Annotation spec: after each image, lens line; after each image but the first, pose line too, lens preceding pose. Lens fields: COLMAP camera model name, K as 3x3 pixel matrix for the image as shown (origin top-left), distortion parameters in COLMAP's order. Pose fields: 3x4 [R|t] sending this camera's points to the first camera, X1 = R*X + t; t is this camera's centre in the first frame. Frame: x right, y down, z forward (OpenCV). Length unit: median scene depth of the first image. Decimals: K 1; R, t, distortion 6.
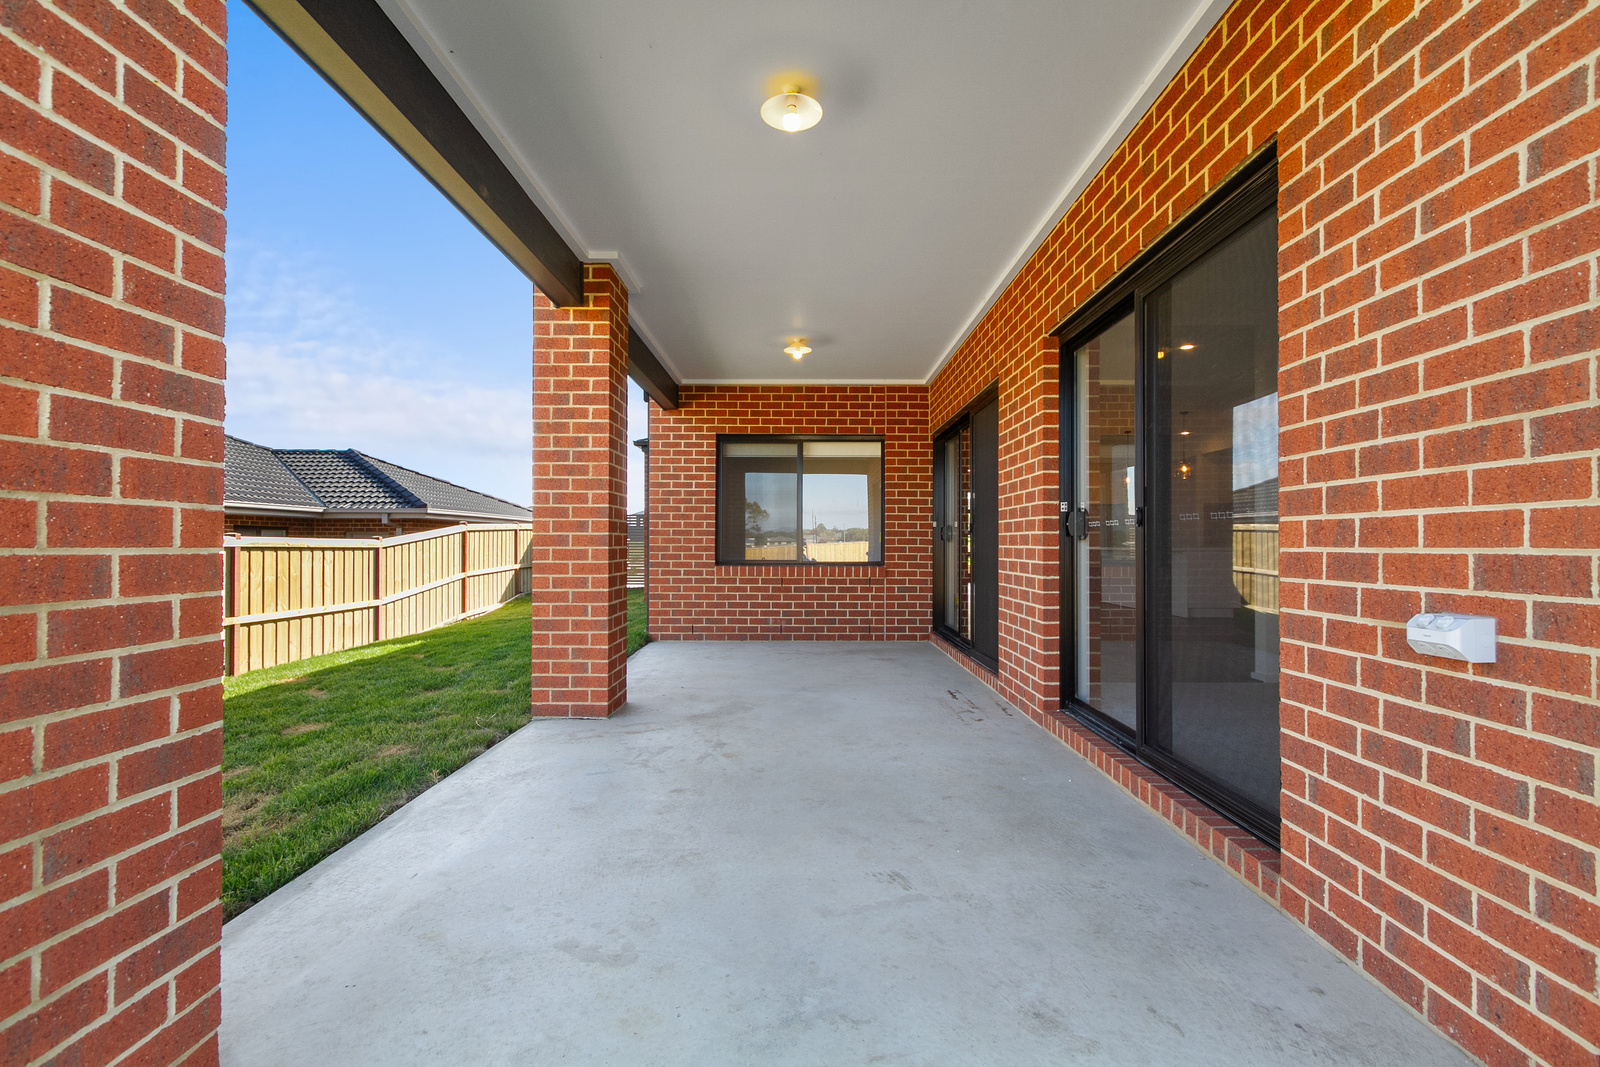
lens RADIAL K [[737.1, 0, 794.9], [0, 737.1, 539.3], [0, 0, 1]] dist [0.000126, 0.000066]
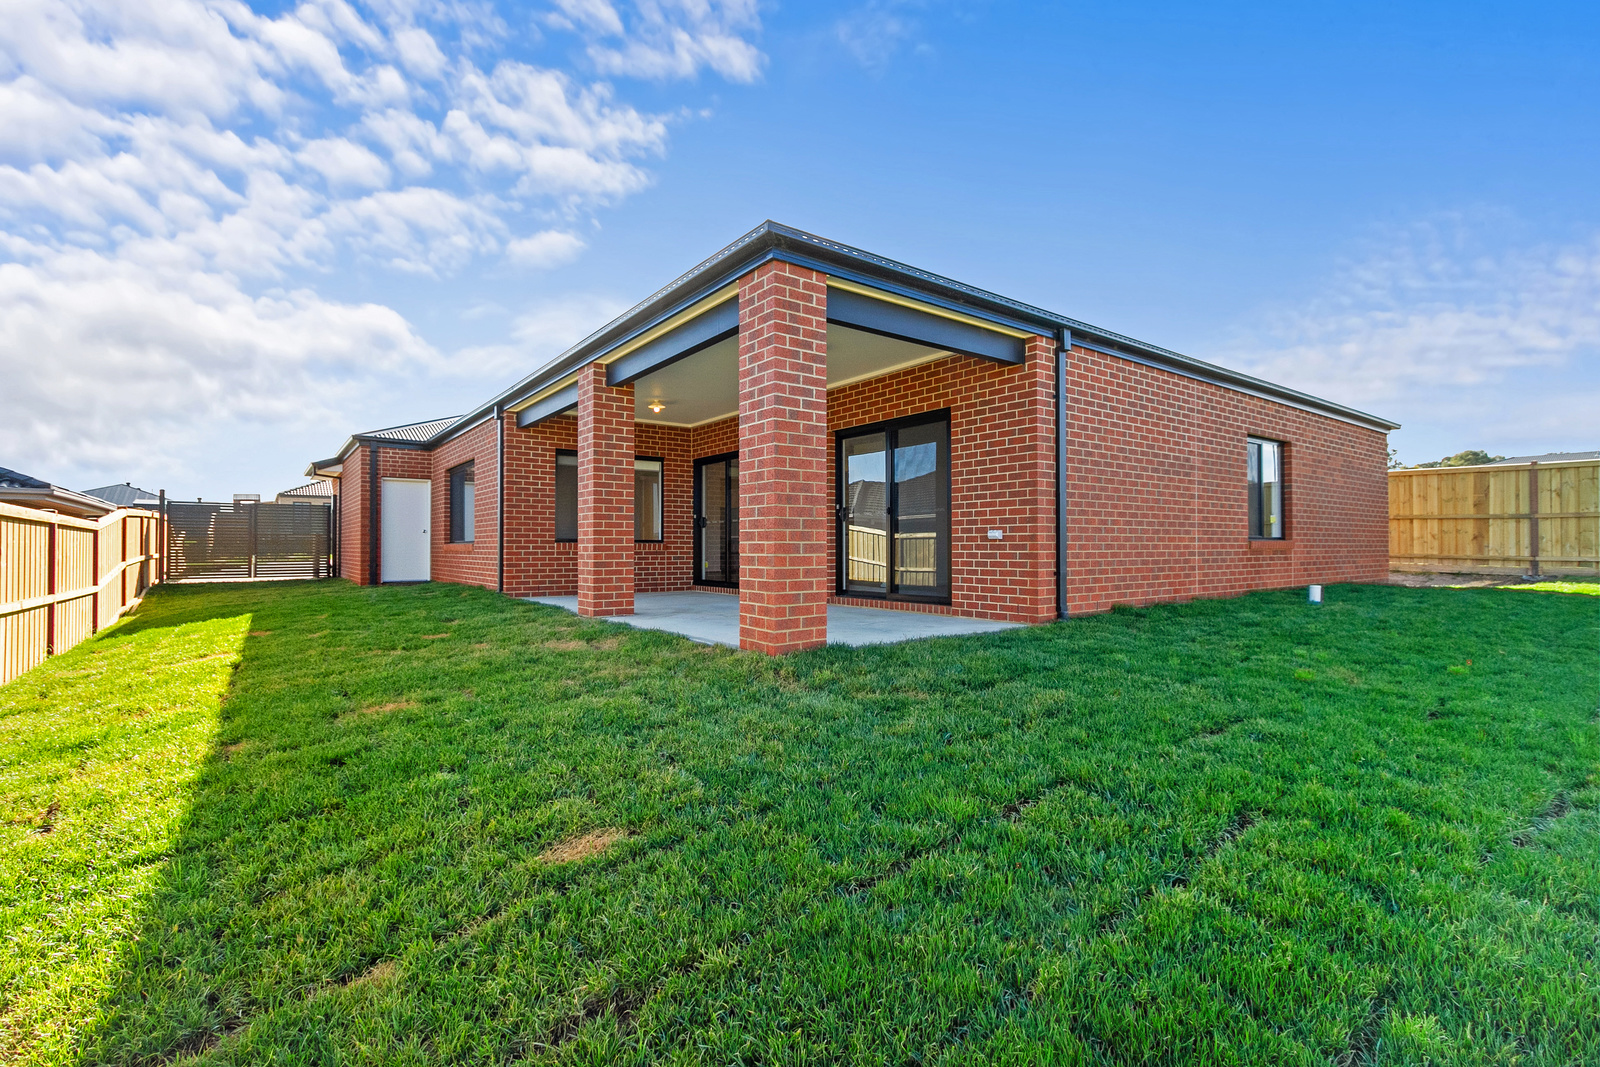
lens RADIAL K [[737.1, 0, 799.6], [0, 737.1, 537.5], [0, 0, 1]] dist [0.000126, 0.000066]
pose [[0.801461, 0.006225, 0.598014, -1.015133], [-0.002103, 0.999969, -0.007591, 0.063751], [-0.598043, 0.004826, 0.801449, -0.706945]]
